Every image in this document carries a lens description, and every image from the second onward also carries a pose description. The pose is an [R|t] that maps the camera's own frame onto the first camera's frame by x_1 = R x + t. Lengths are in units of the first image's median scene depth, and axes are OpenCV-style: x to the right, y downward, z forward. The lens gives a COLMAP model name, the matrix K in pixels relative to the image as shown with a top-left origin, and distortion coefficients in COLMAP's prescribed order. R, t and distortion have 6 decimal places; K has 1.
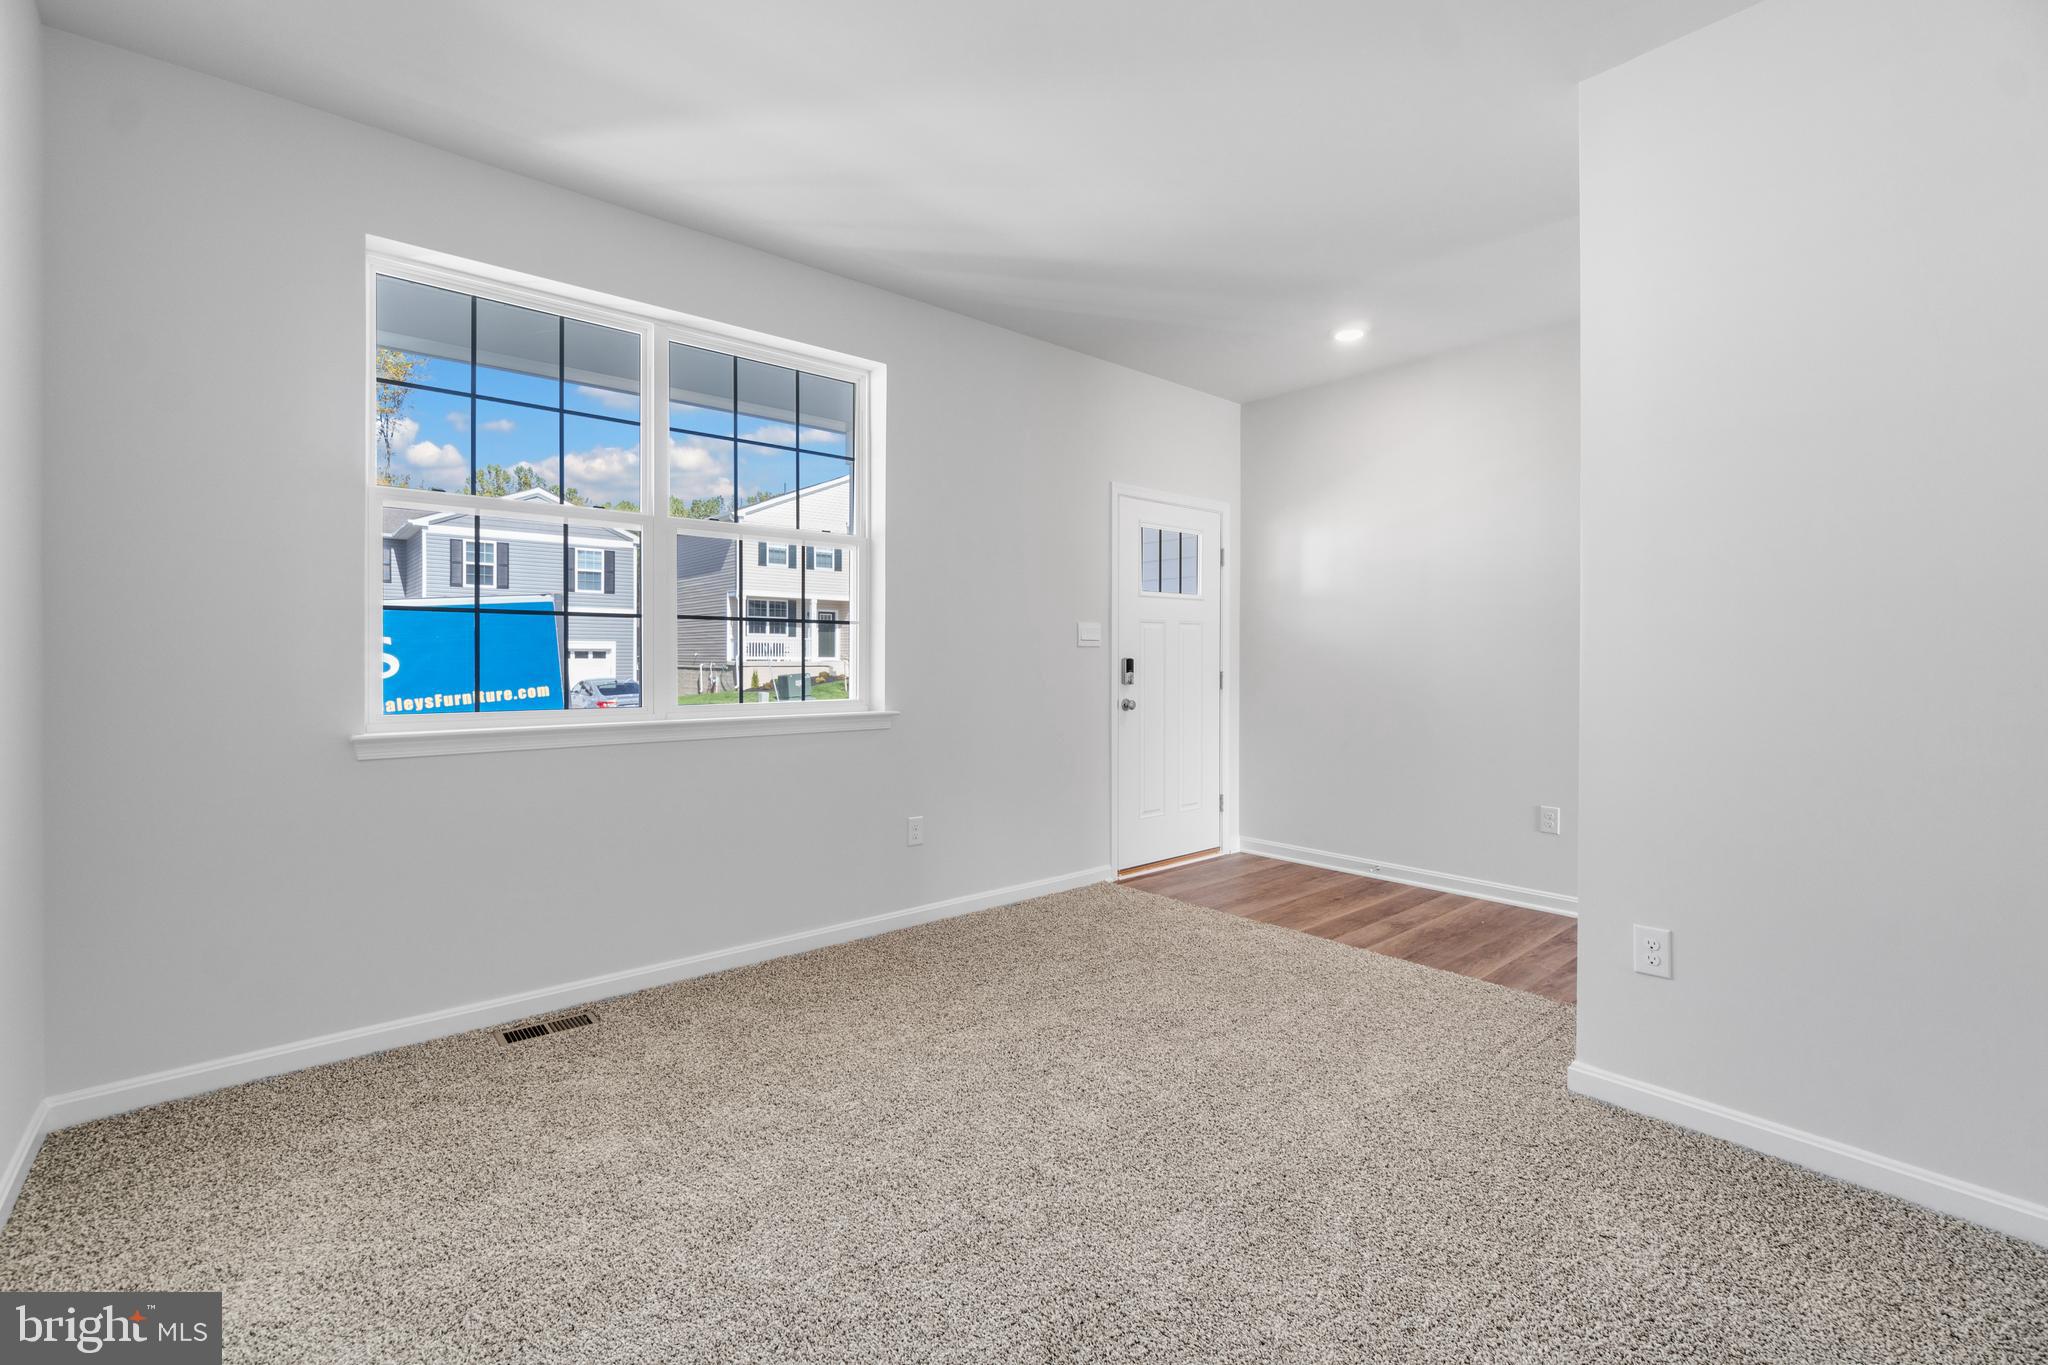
lens RADIAL K [[884.7, 0, 1007.3], [0, 884.7, 661.9], [0, 0, 1]] dist [-0.007192, 0.001430]
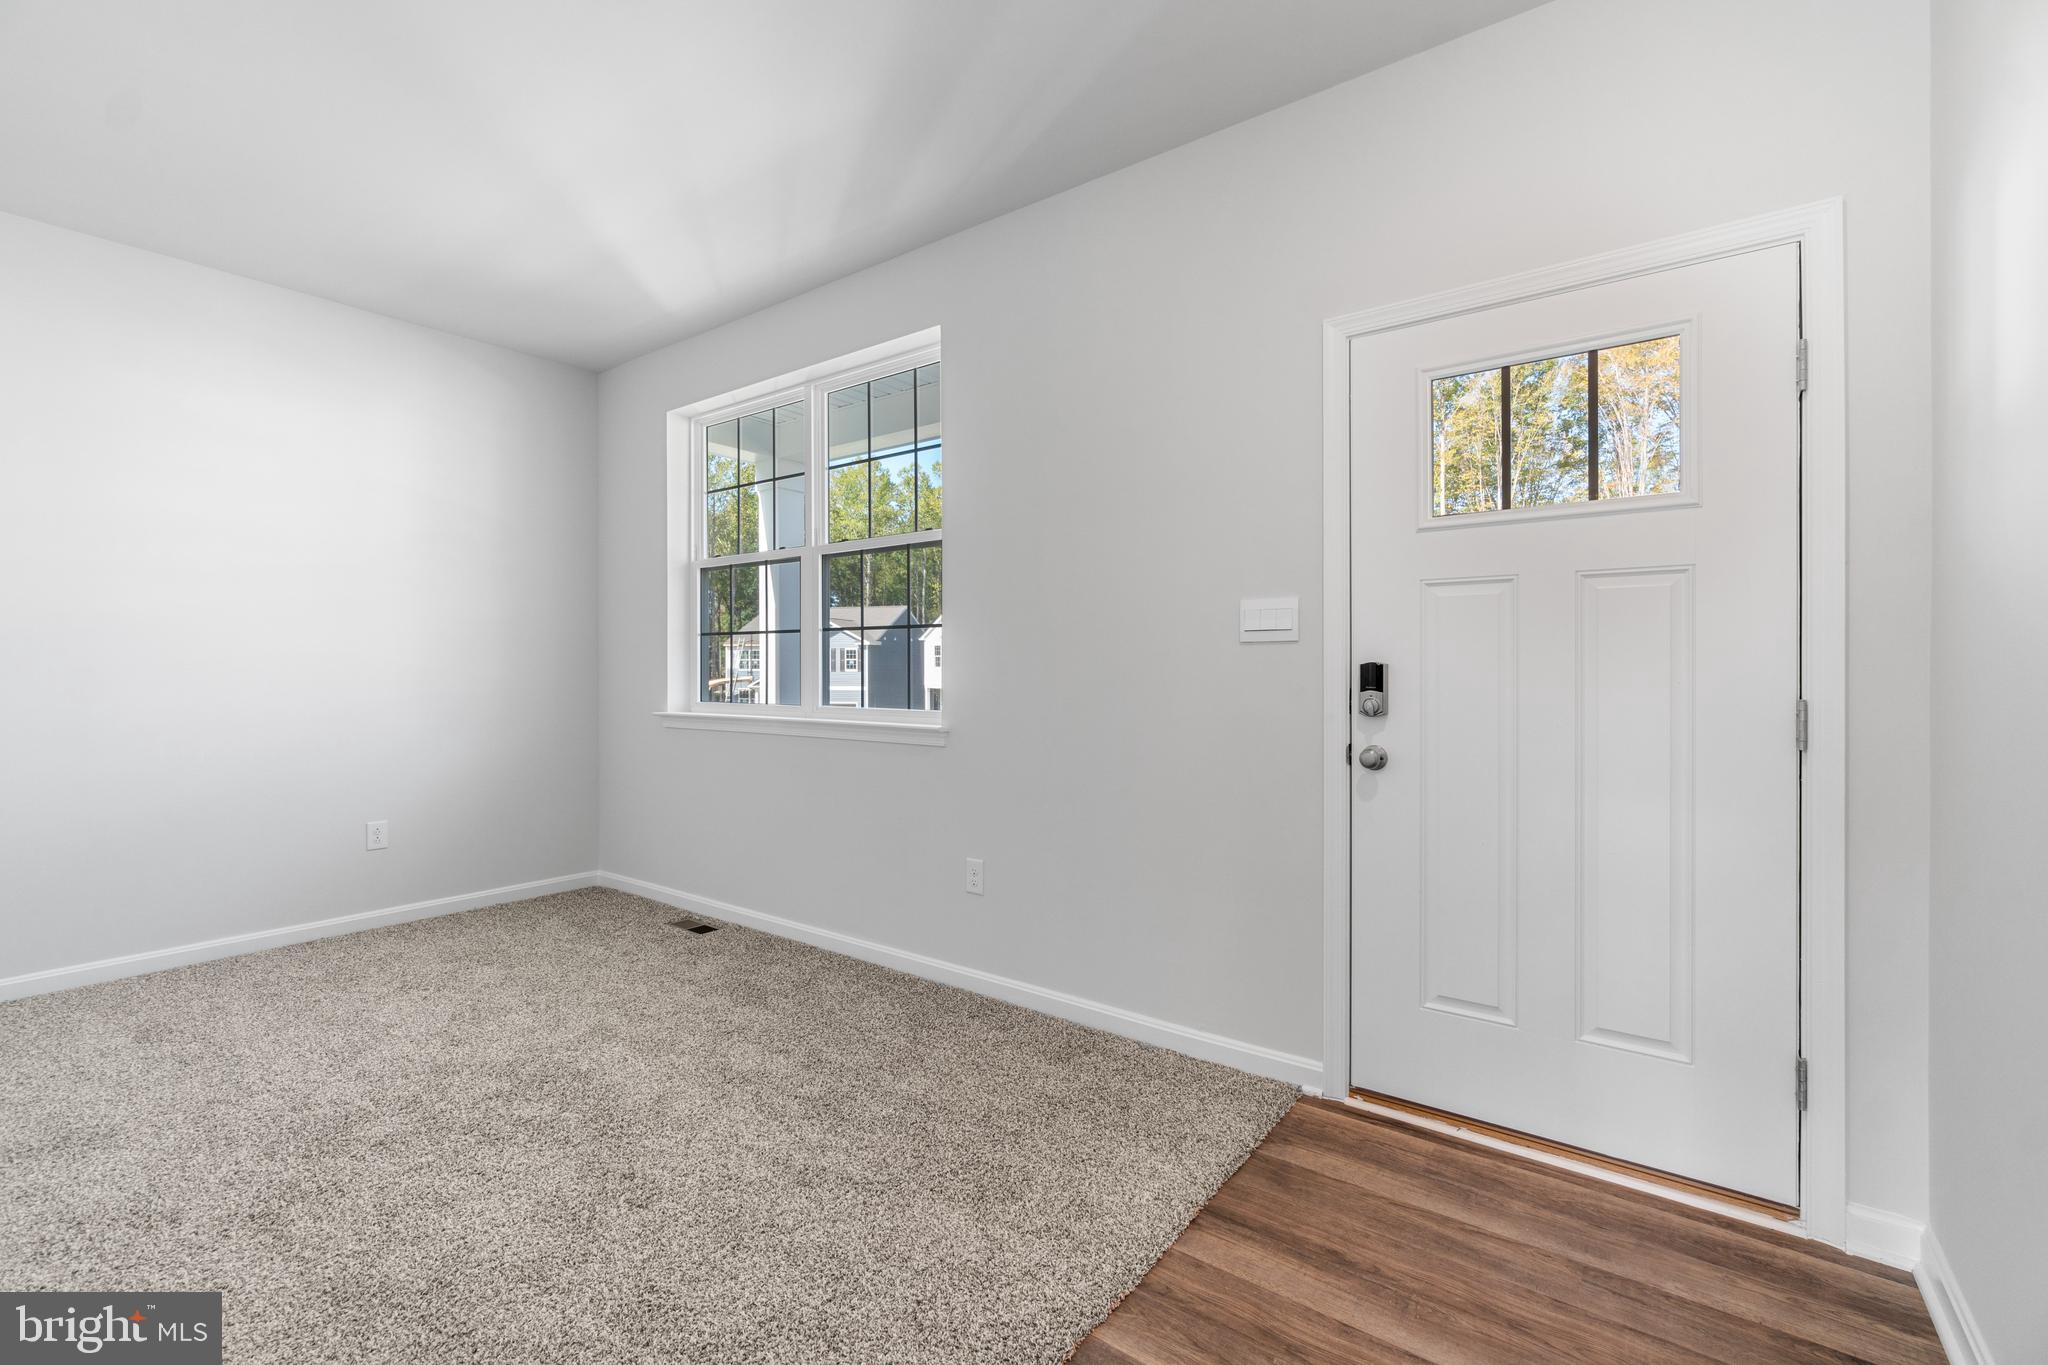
lens RADIAL K [[884.7, 0, 1012.2], [0, 884.7, 678.5], [0, 0, 1]] dist [-0.007192, 0.001430]
pose [[0.209688, 0.008789, -0.977729, 0.578480], [-0.005719, 0.999954, 0.007763, 0.001810], [0.977752, 0.003964, 0.209729, 0.712768]]
